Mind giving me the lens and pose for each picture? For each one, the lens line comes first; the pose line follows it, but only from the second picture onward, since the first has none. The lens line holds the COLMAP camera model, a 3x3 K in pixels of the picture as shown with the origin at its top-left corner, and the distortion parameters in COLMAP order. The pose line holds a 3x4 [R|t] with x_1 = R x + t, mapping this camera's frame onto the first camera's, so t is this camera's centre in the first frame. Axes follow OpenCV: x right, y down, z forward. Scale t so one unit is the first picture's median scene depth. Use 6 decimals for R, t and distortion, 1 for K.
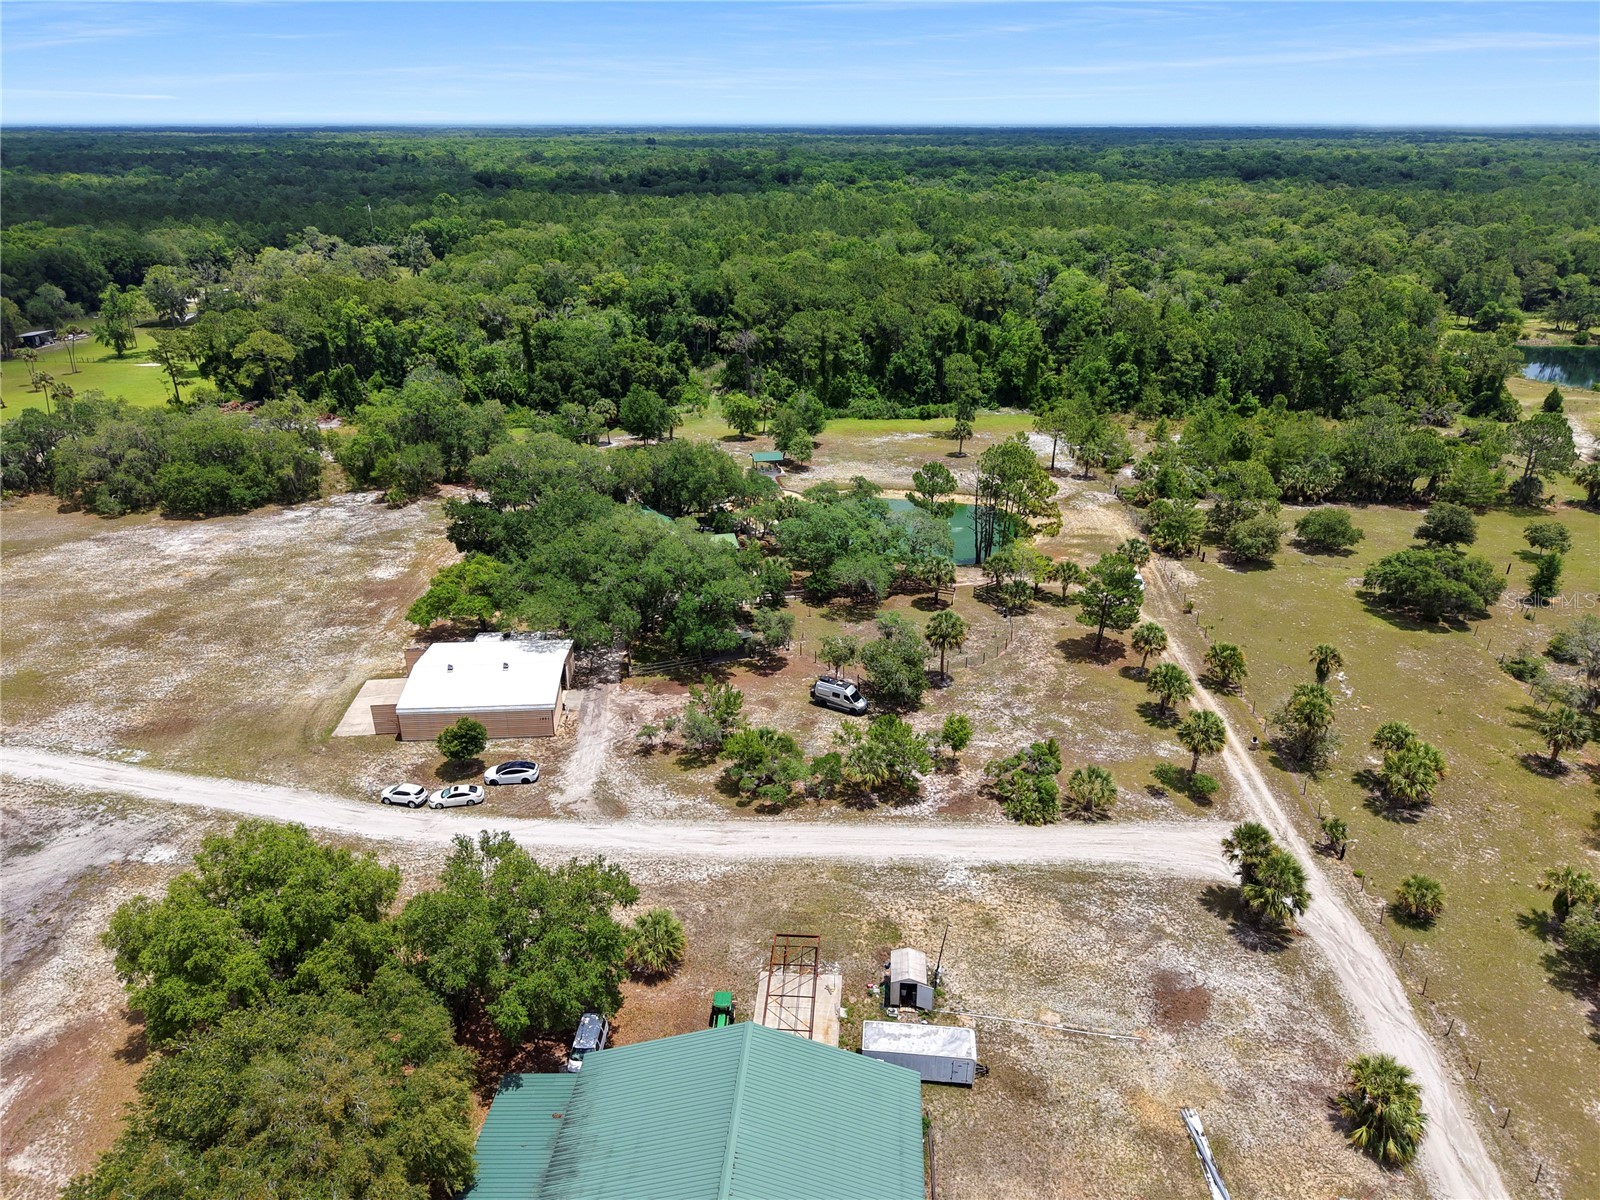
lens RADIAL K [[1067.7, 0, 804.8], [0, 1067.7, 617.4], [0, 0, 1]] dist [0.021637, -0.019257]
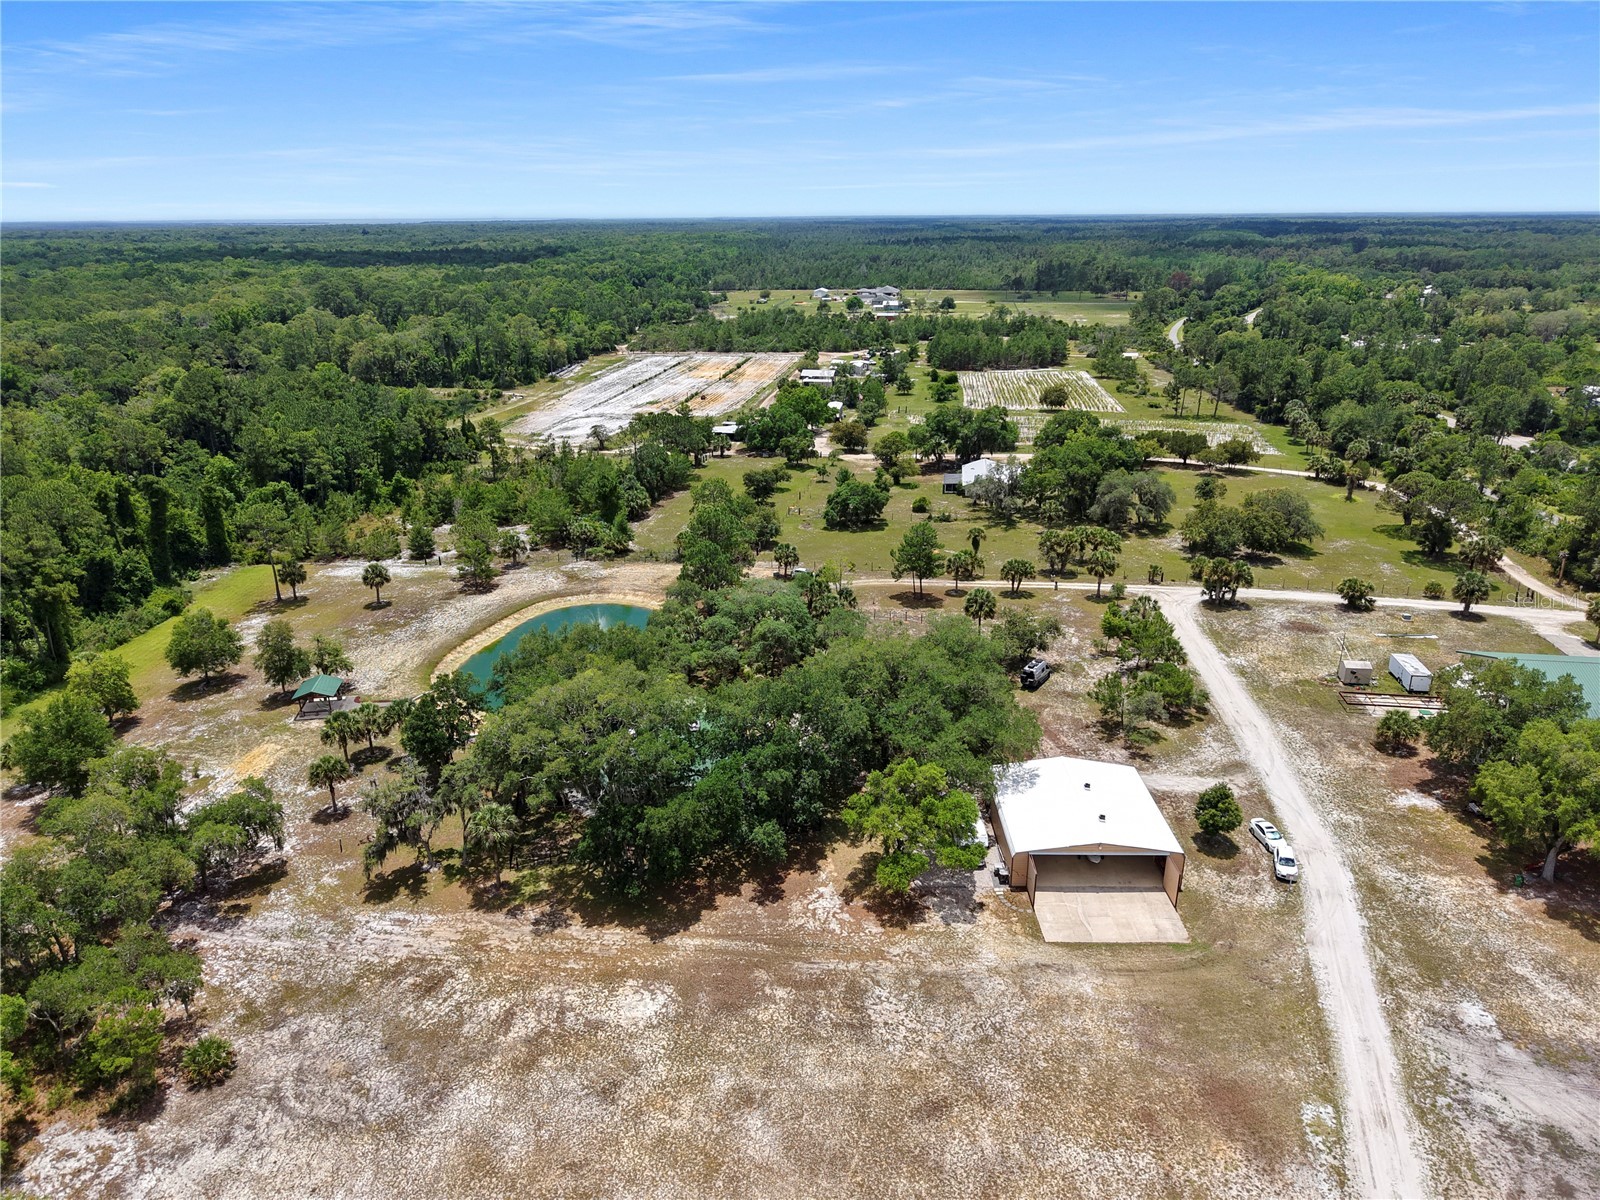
lens RADIAL K [[1067.7, 0, 793.5], [0, 1067.7, 602.3], [0, 0, 1]] dist [0.021637, -0.019257]
pose [[0.078948, -0.343144, 0.935959, -1.098723], [0.425506, 0.860664, 0.279648, -0.451355], [-0.901505, 0.376179, 0.213957, 0.965007]]
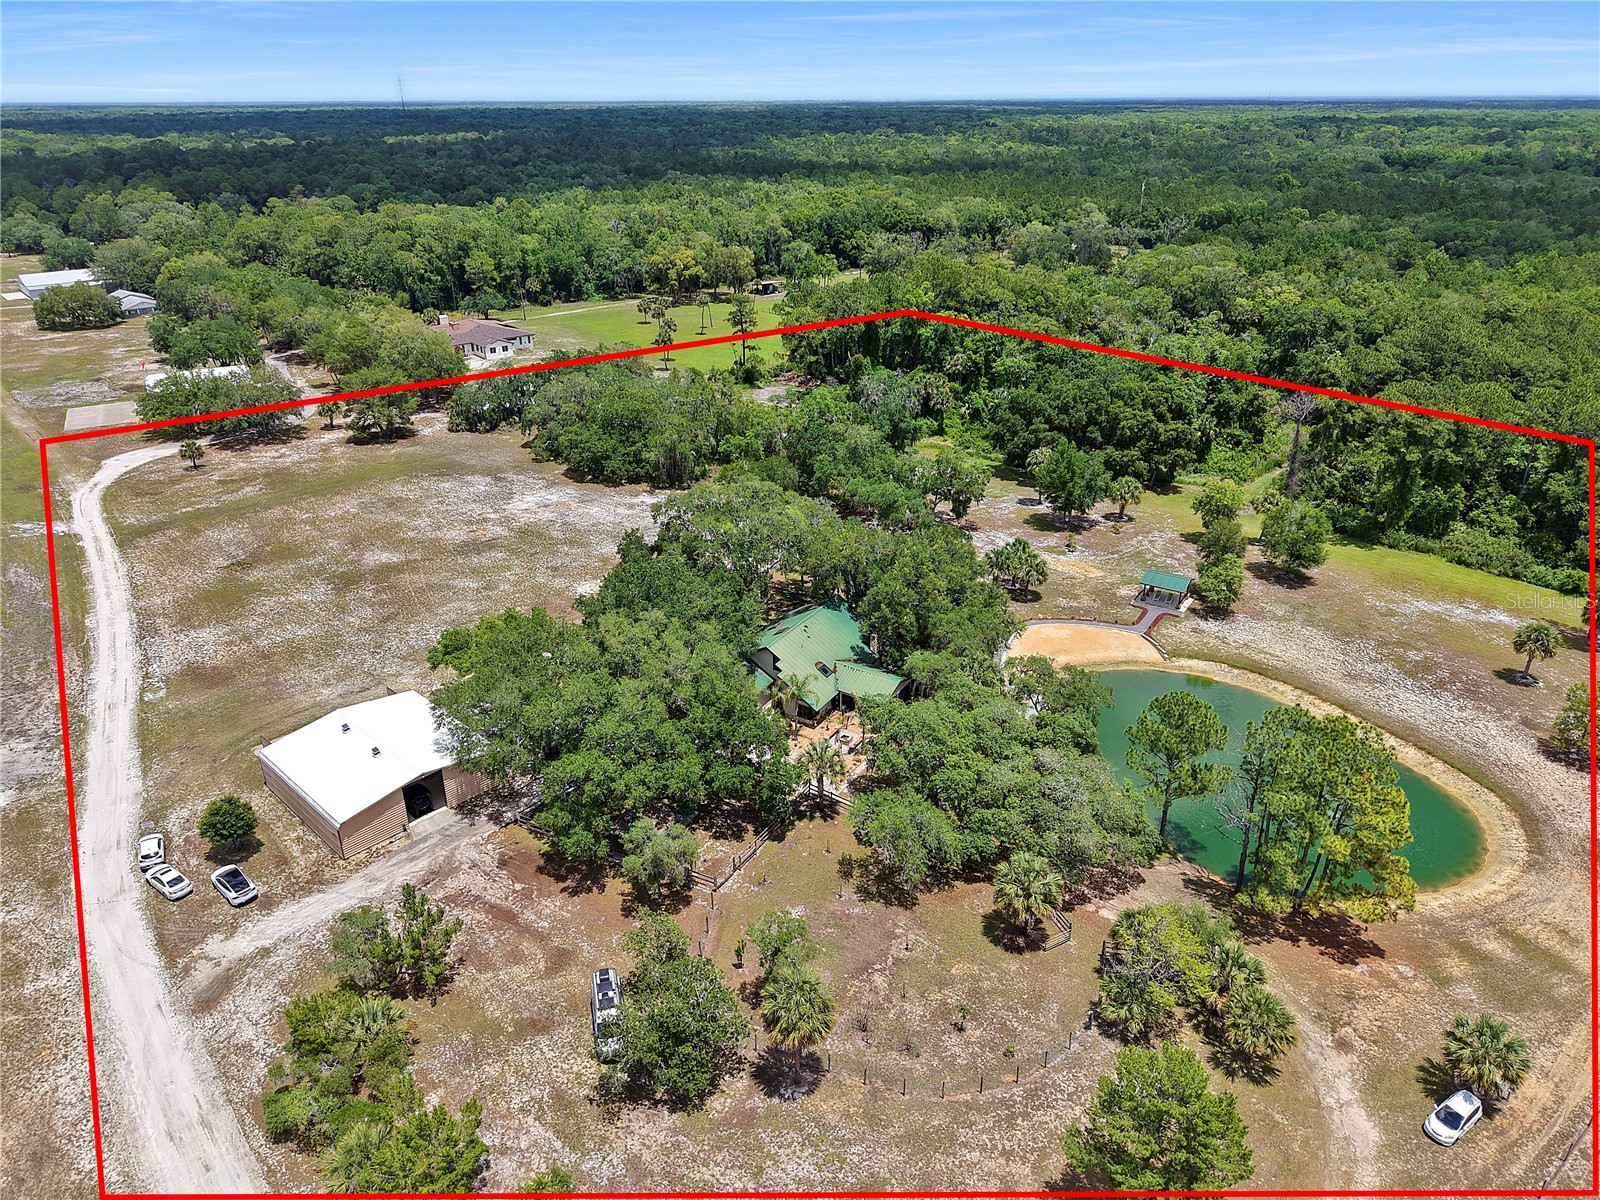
lens RADIAL K [[1067.7, 0, 792.7], [0, 1067.7, 593.1], [0, 0, 1]] dist [0.021637, -0.019257]
pose [[0.682439, 0.305825, -0.663889, 0.450832], [-0.305147, 0.944531, 0.121431, -0.268811], [0.664201, 0.119715, 0.737906, 0.583051]]
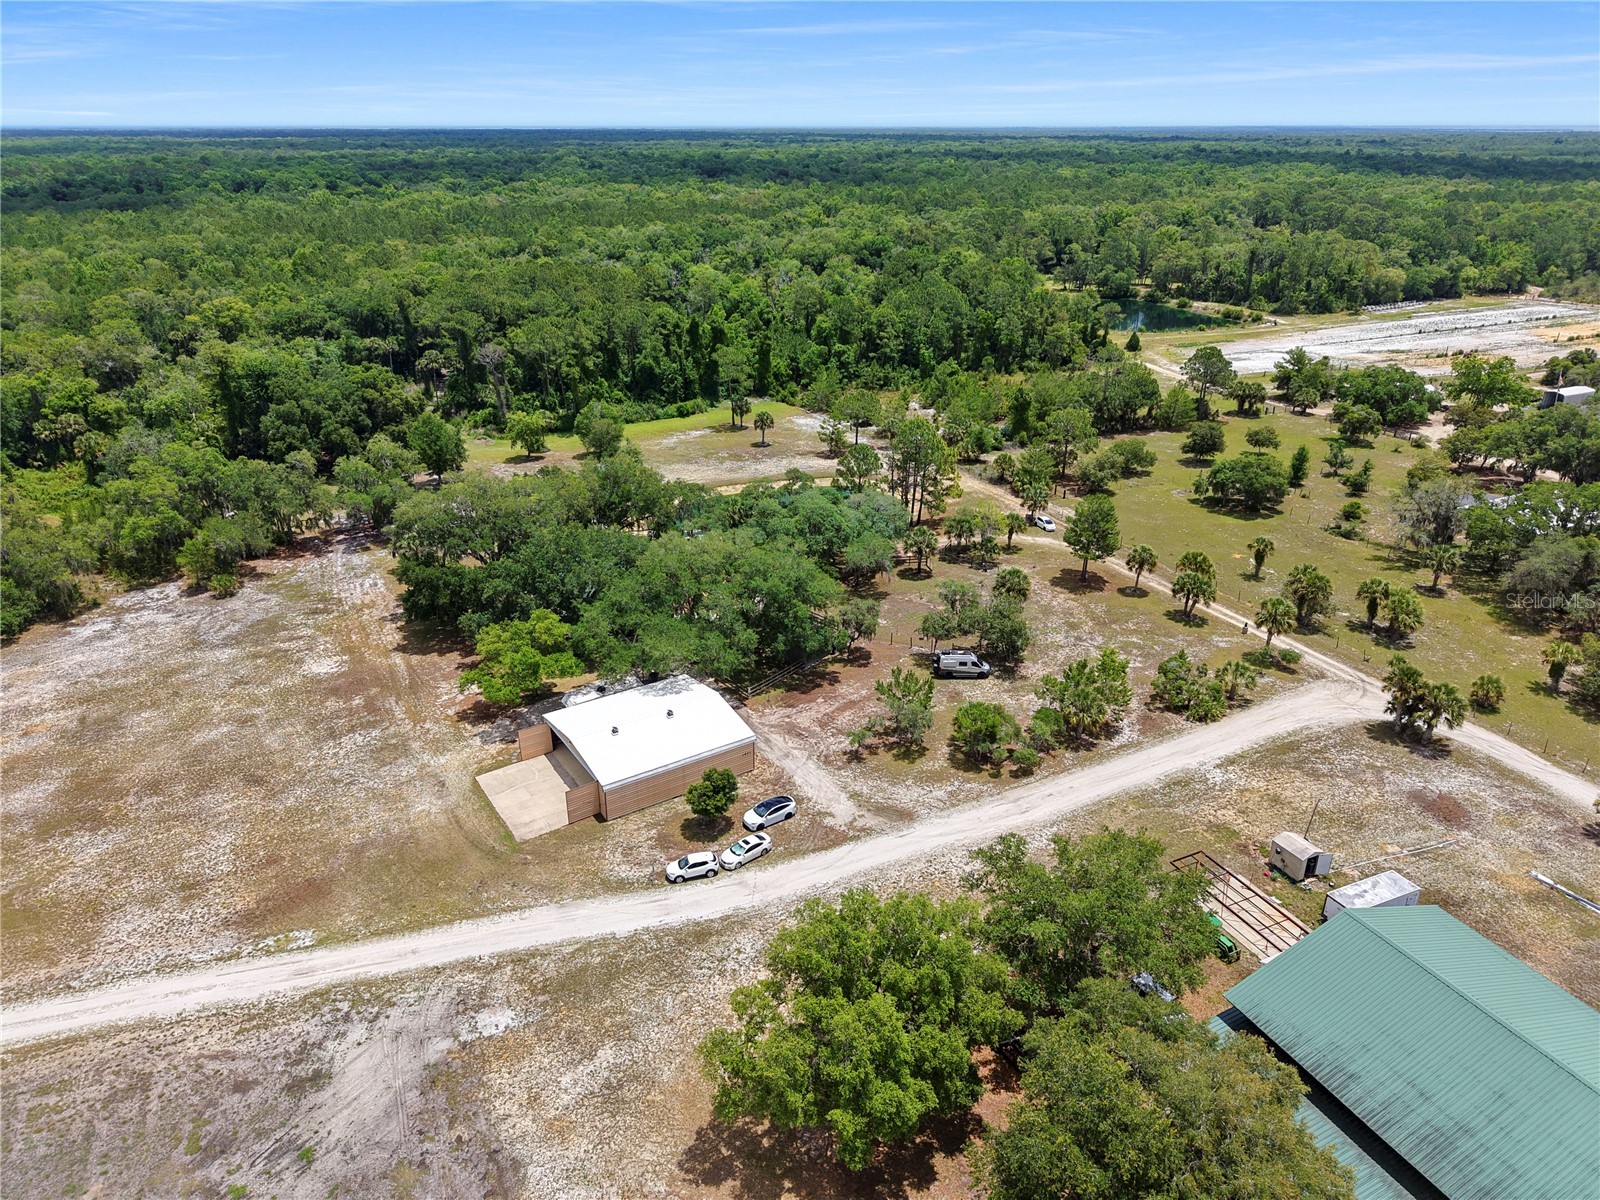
lens RADIAL K [[1067.7, 0, 805.6], [0, 1067.7, 600.9], [0, 0, 1]] dist [0.021637, -0.019257]
pose [[0.871555, -0.200523, 0.447417, -0.563600], [0.207004, 0.977715, 0.034953, -0.056458], [-0.444456, 0.062154, 0.893642, 0.123423]]
